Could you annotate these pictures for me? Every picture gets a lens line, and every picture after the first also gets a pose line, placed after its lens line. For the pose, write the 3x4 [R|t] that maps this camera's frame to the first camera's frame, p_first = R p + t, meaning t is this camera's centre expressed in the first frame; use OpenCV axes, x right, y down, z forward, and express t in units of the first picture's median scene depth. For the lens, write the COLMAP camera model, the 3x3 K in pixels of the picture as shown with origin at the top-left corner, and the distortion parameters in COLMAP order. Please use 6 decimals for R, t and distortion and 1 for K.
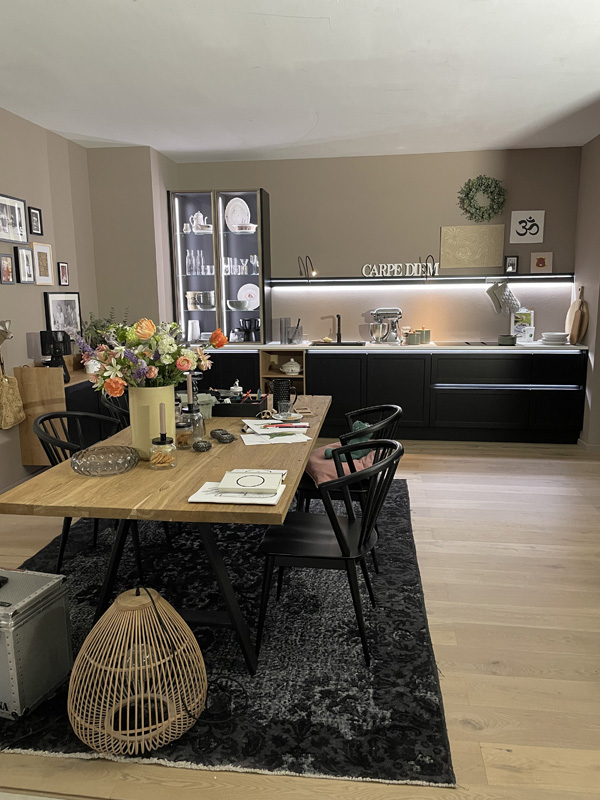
lens RADIAL K [[609.1, 0, 300.0], [0, 609.1, 400.0], [0, 0, 1]] dist [0.099171, -0.142536]
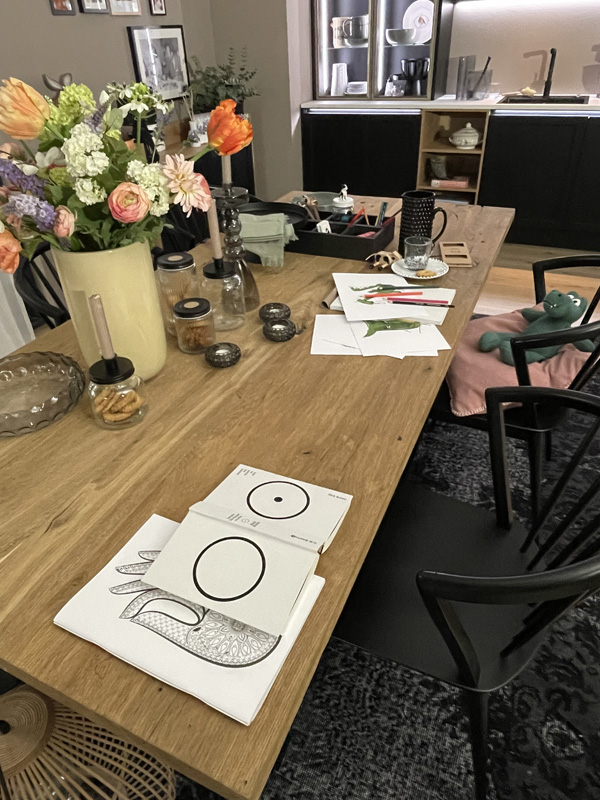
lens RADIAL K [[524.1, 0, 298.1], [0, 524.1, 383.2], [0, 0, 1]] dist [-0.002565, -0.000739]
pose [[0.948627, 0.147594, -0.279863, 0.012936], [-0.019162, 0.909707, 0.414808, -0.041123], [0.315817, -0.388135, 0.865801, 0.292610]]
